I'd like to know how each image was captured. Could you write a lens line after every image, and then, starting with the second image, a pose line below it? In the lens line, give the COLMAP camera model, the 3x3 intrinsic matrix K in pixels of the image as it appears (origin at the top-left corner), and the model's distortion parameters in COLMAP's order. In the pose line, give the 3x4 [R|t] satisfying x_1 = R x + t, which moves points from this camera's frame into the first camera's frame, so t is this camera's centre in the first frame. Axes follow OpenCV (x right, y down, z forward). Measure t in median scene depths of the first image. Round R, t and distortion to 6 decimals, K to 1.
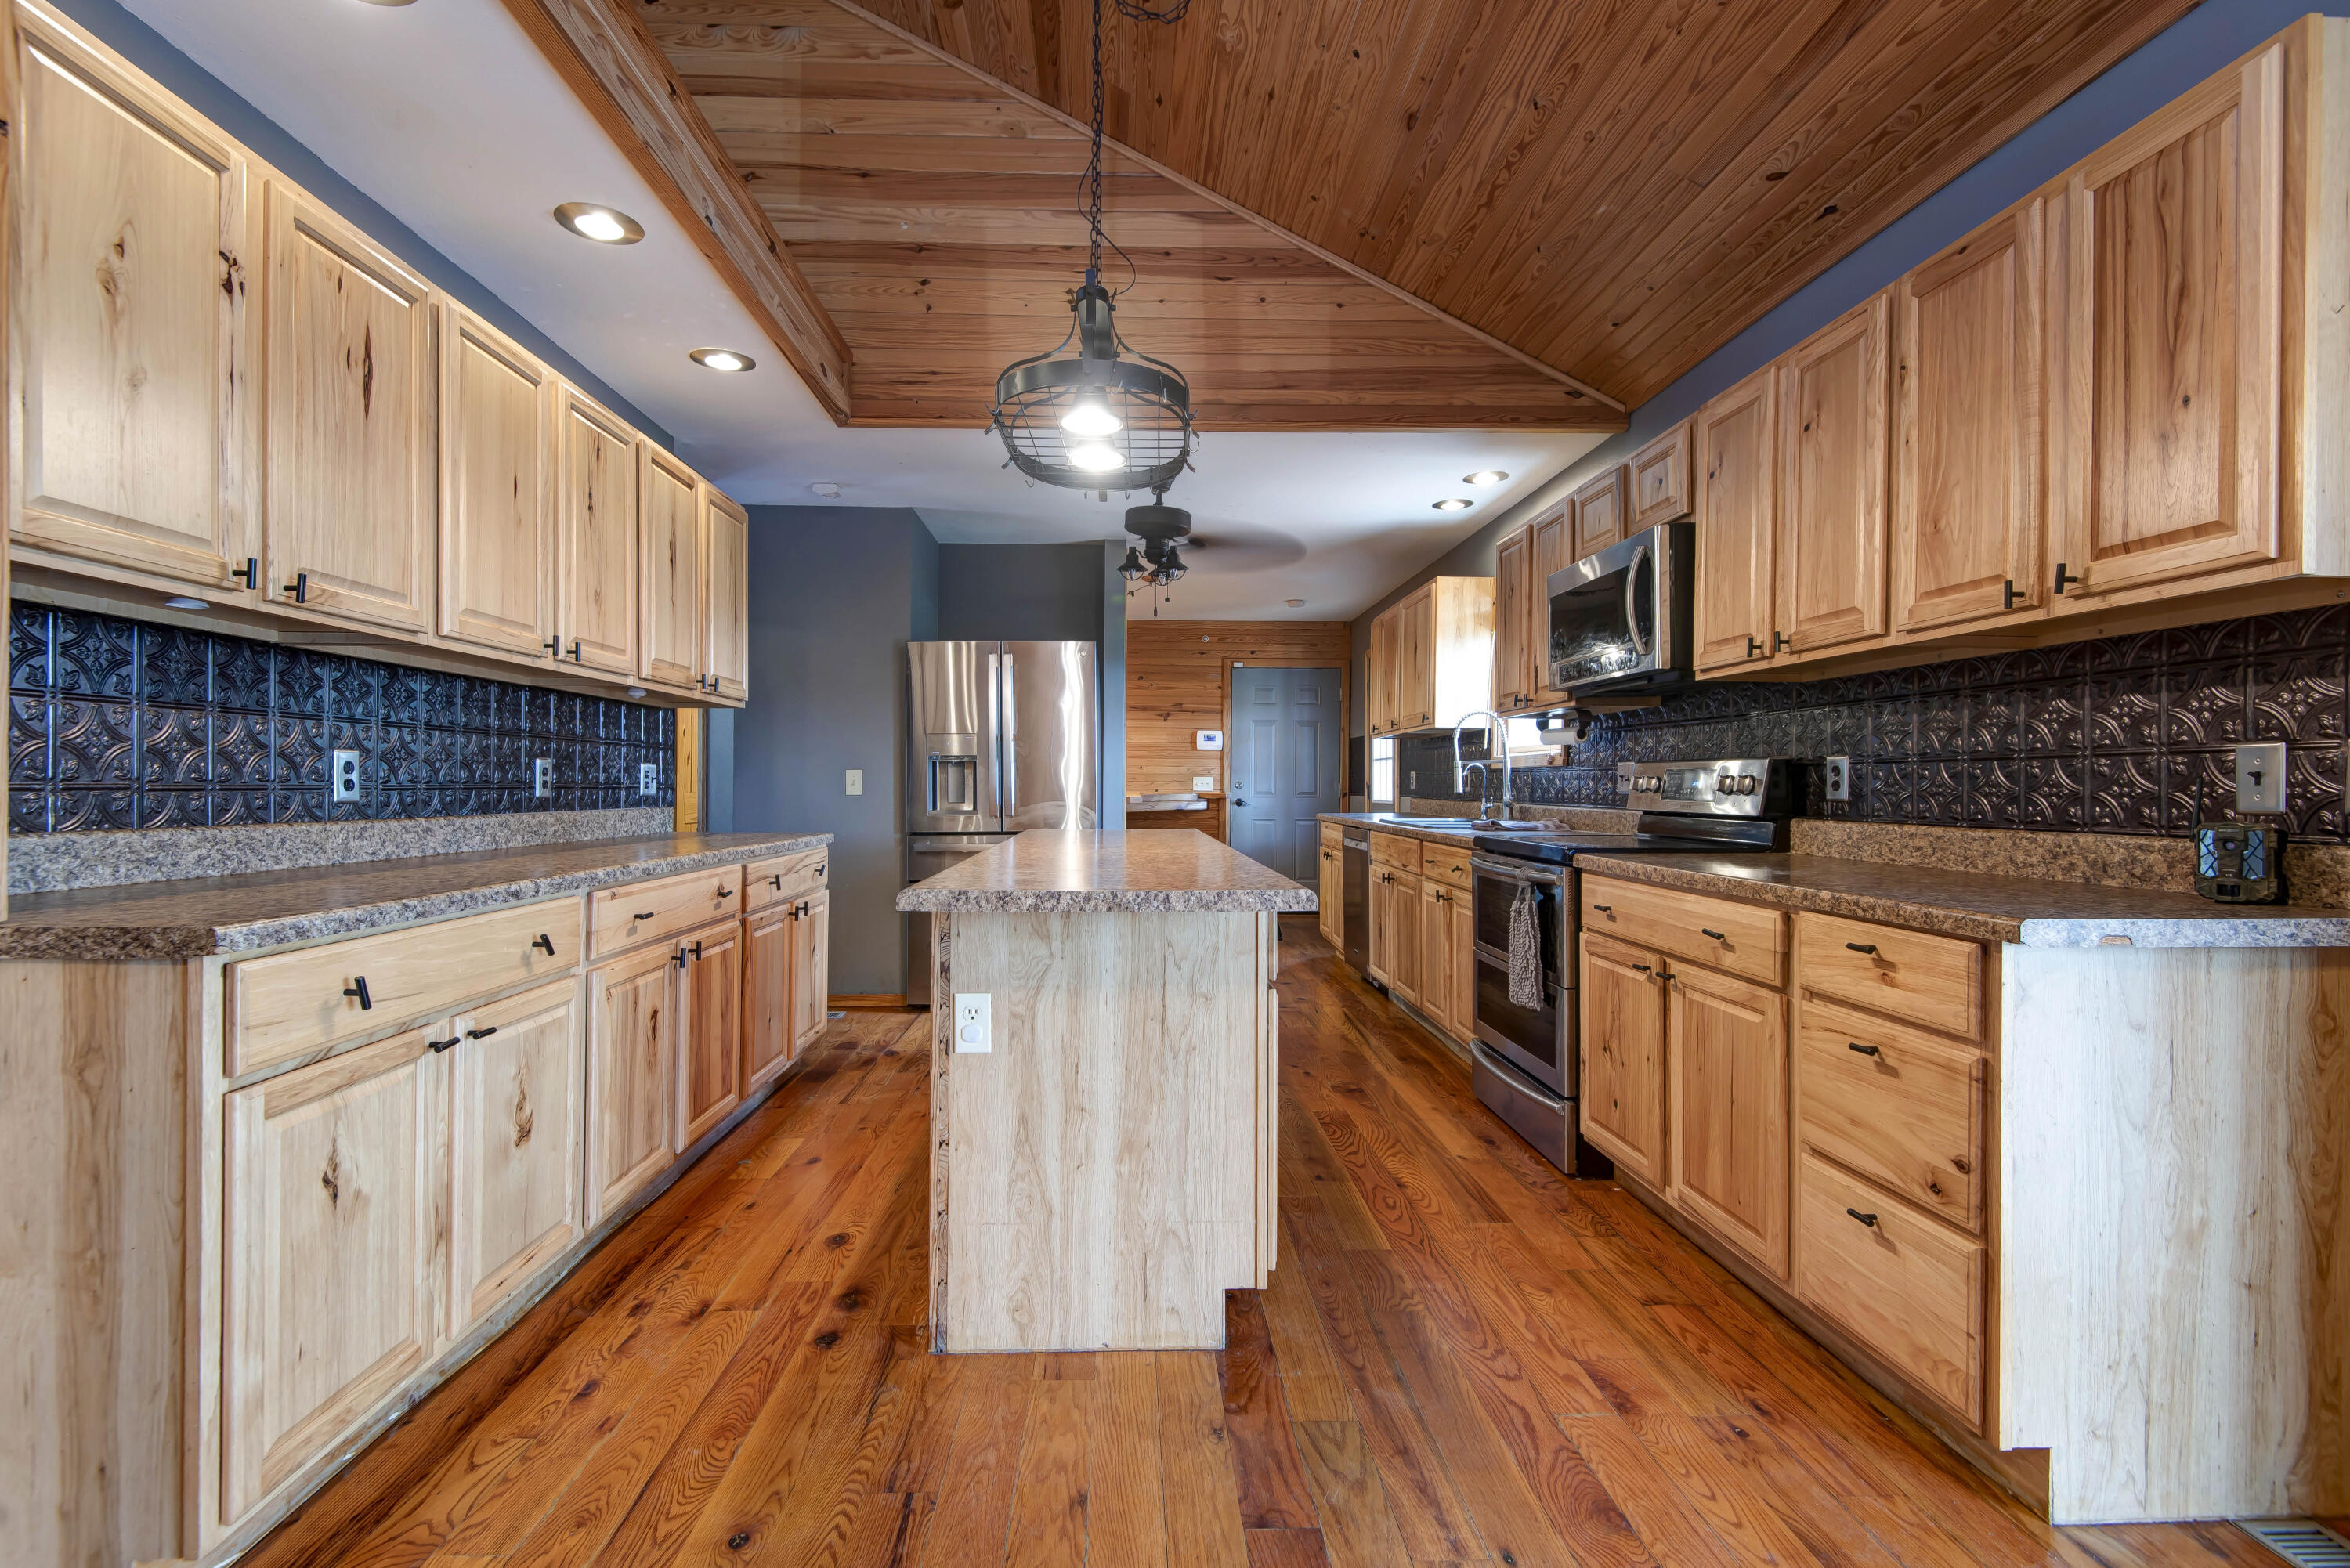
lens RADIAL K [[1088.8, 0, 1132.1], [0, 1088.8, 776.4], [0, 0, 1]] dist [0.040821, -0.022716]
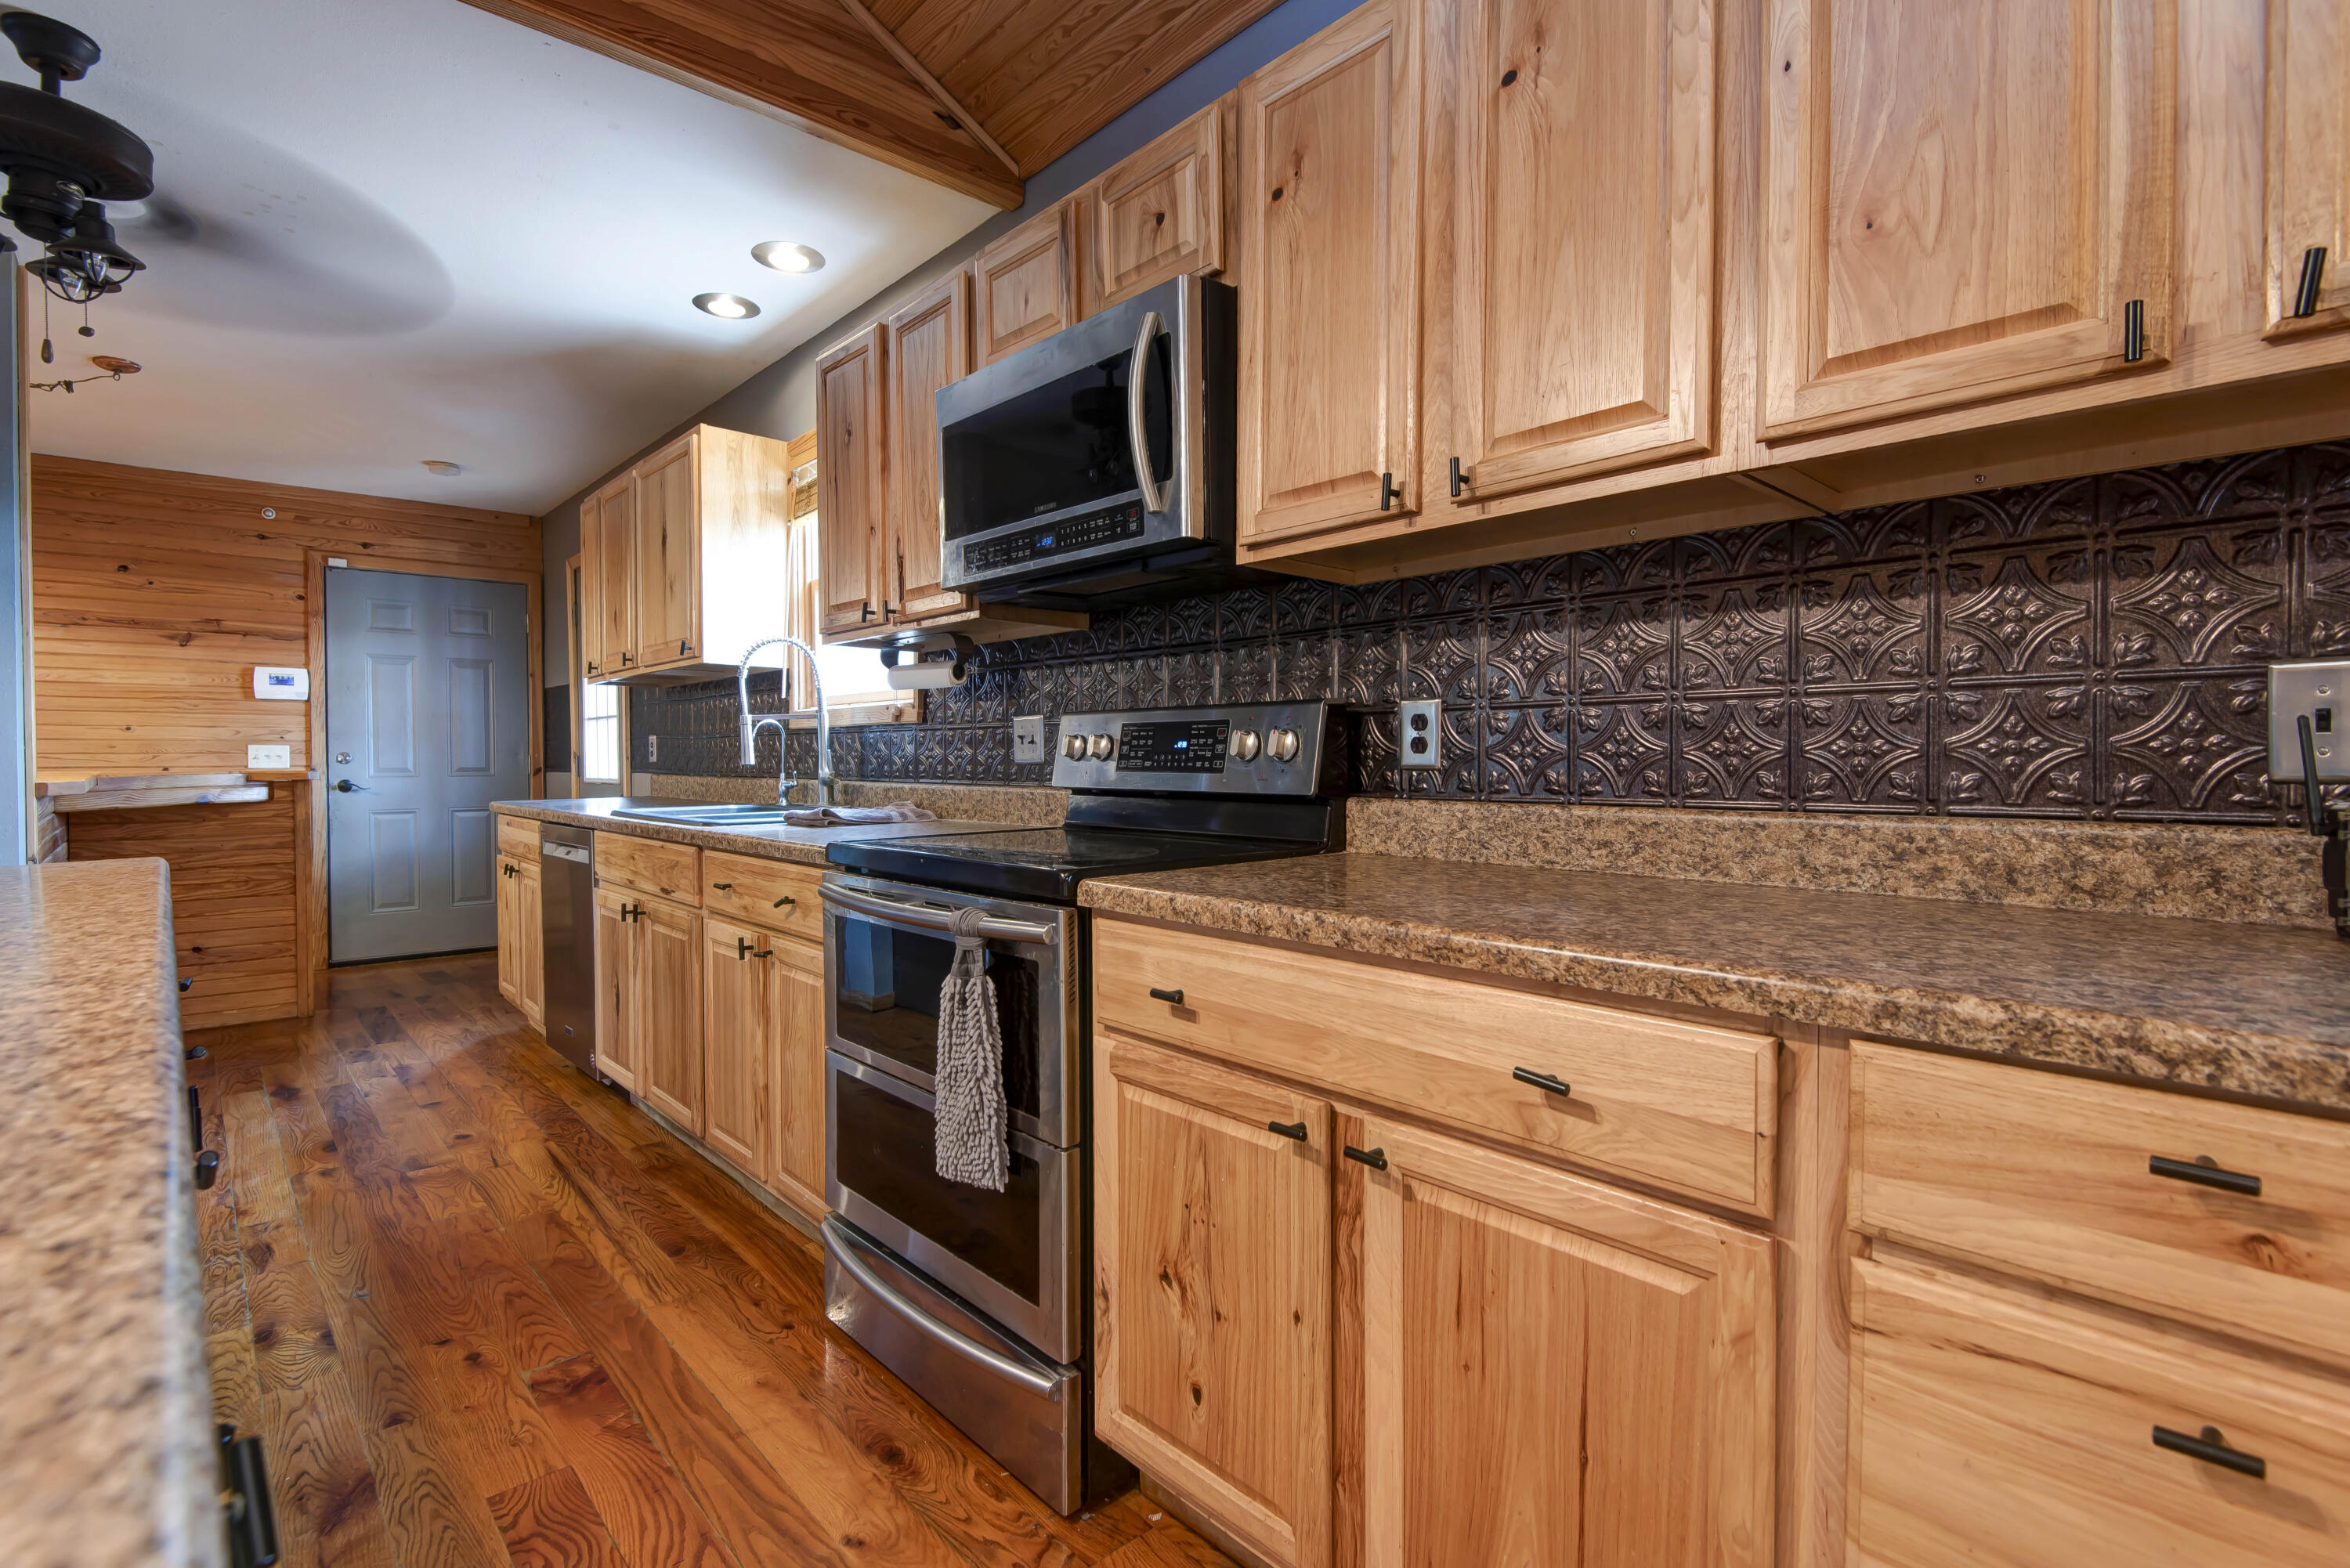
lens RADIAL K [[1088.8, 0, 1132.1], [0, 1088.8, 776.4], [0, 0, 1]] dist [0.040821, -0.022716]
pose [[0.766762, -0.018855, 0.641655, 0.084809], [0.002970, 0.999662, 0.025826, 0.007925], [-0.641925, -0.017897, 0.766559, 0.506931]]
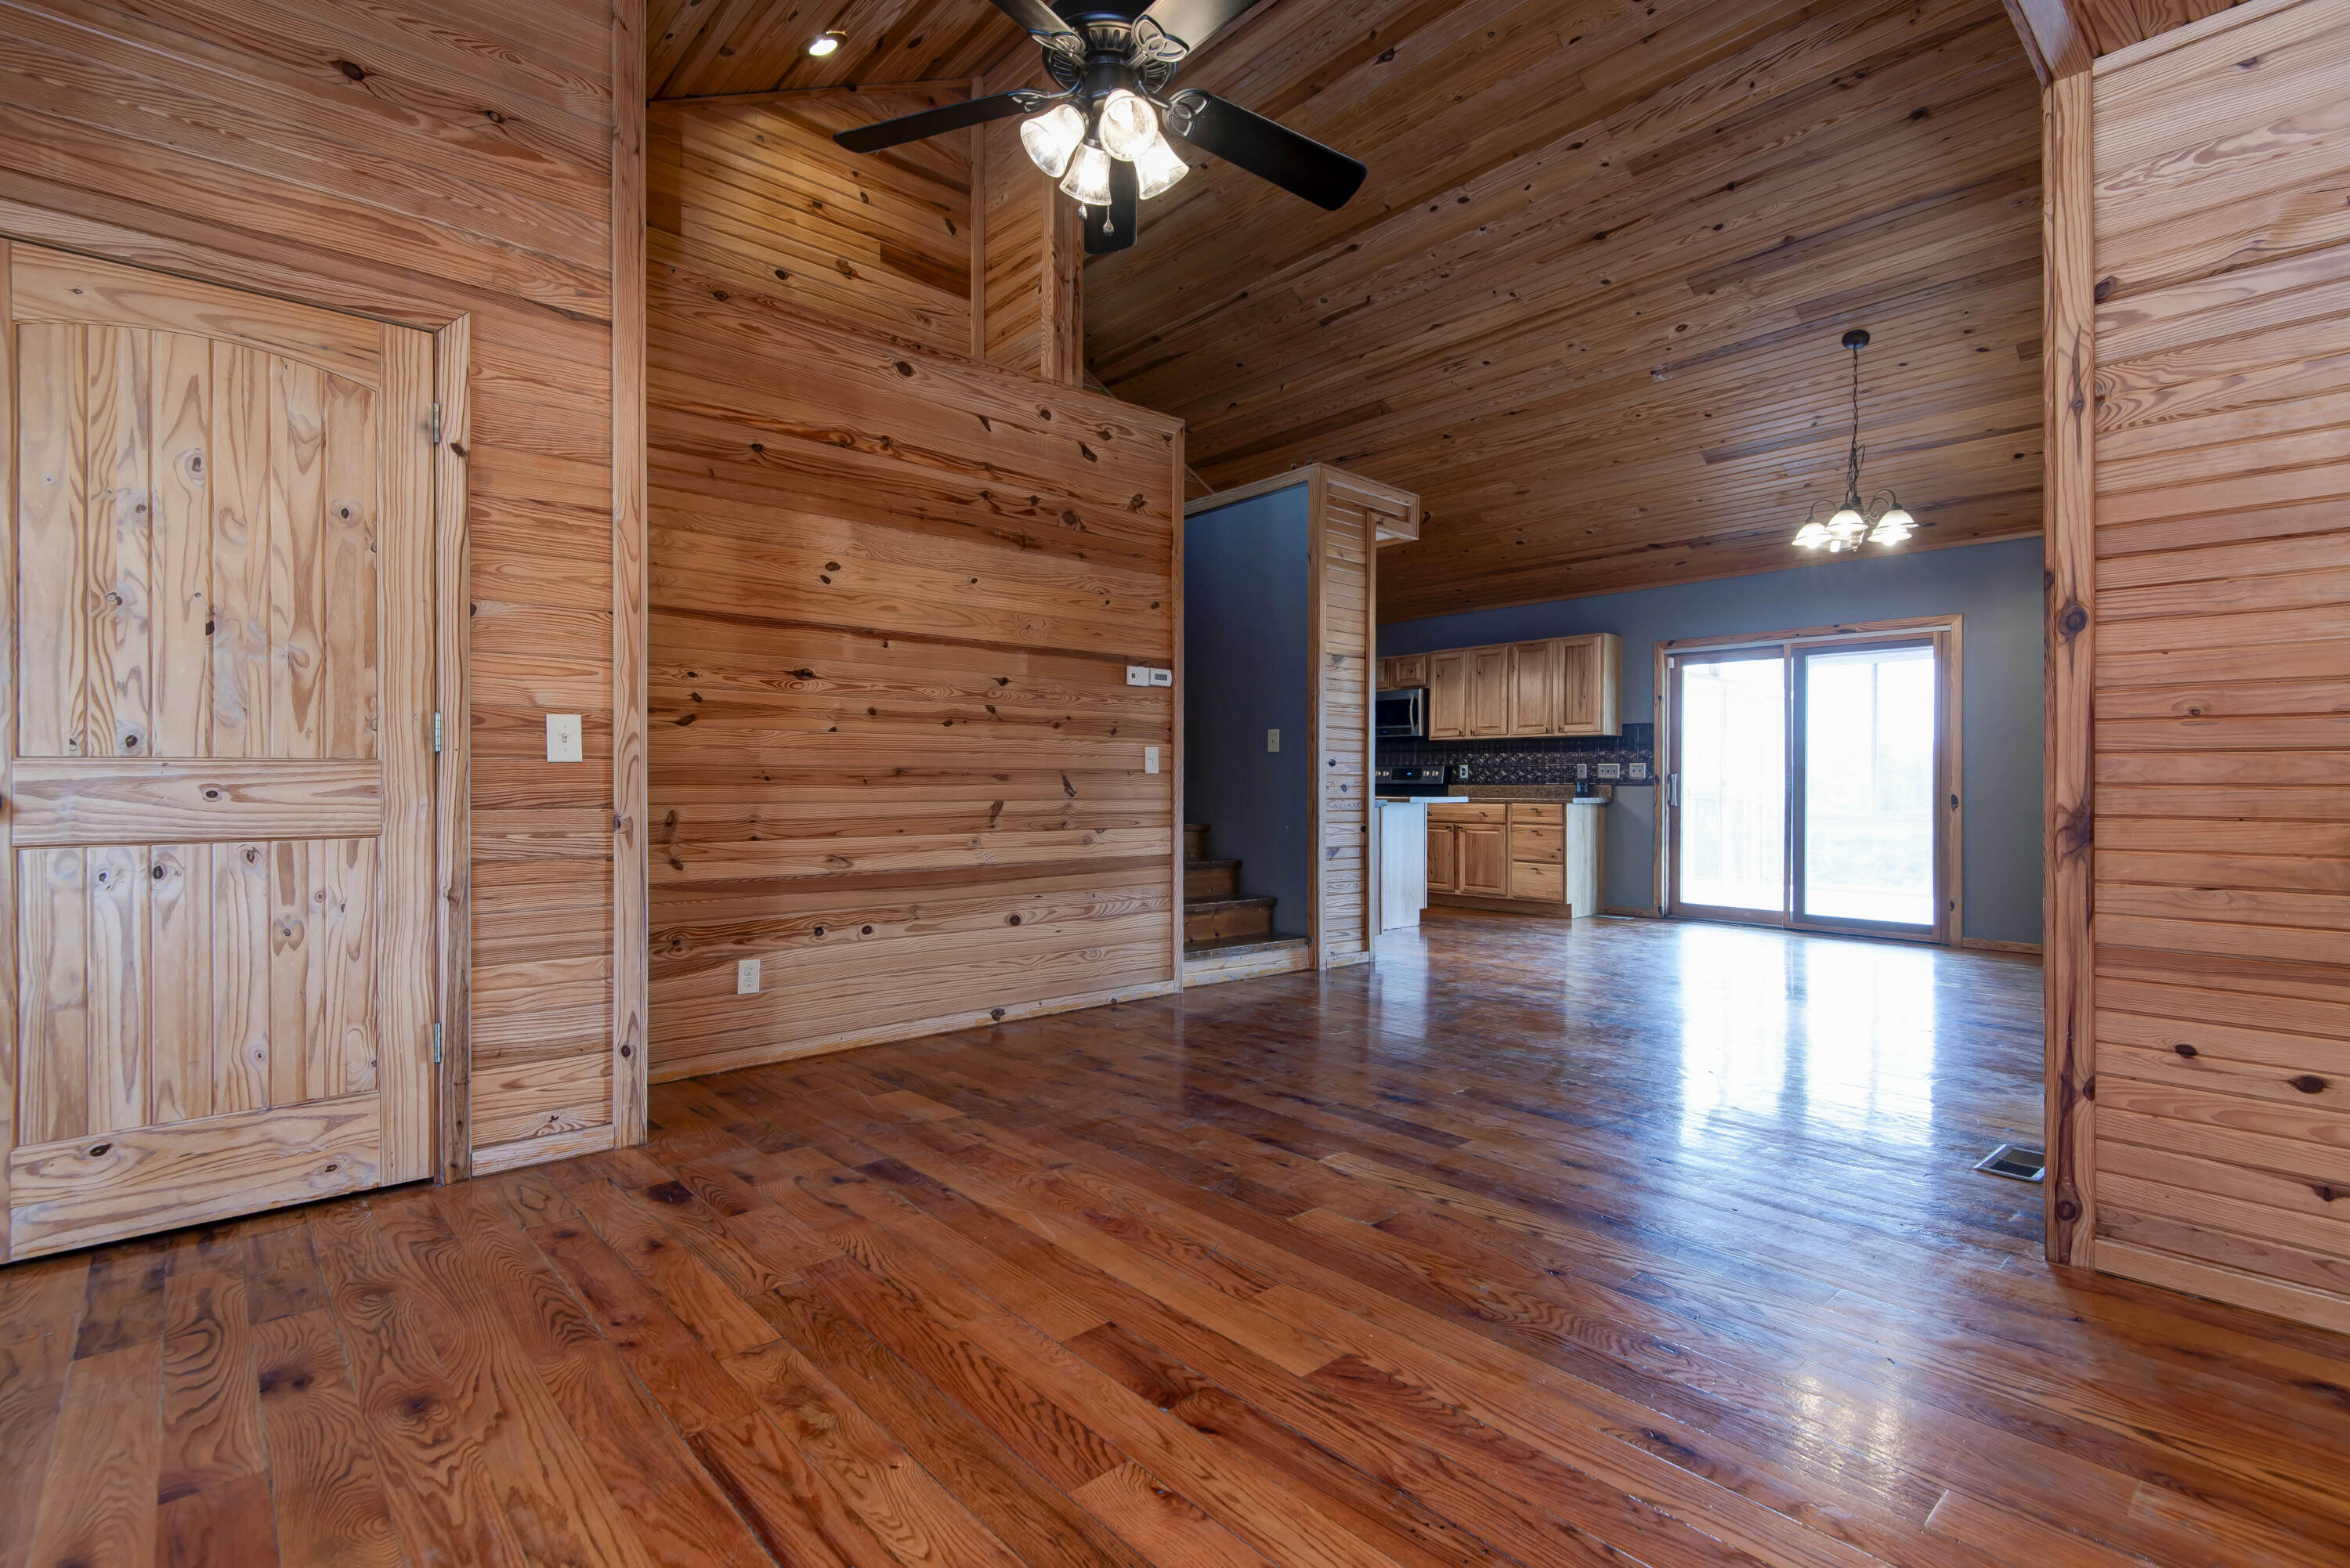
lens RADIAL K [[1088.8, 0, 1132.1], [0, 1088.8, 776.4], [0, 0, 1]] dist [0.040821, -0.022716]
pose [[0.772395, -0.000749, 0.635142, -1.806956], [-0.000964, 0.999997, 0.002352, 0.007152], [-0.635142, -0.002429, 0.772392, -0.734944]]
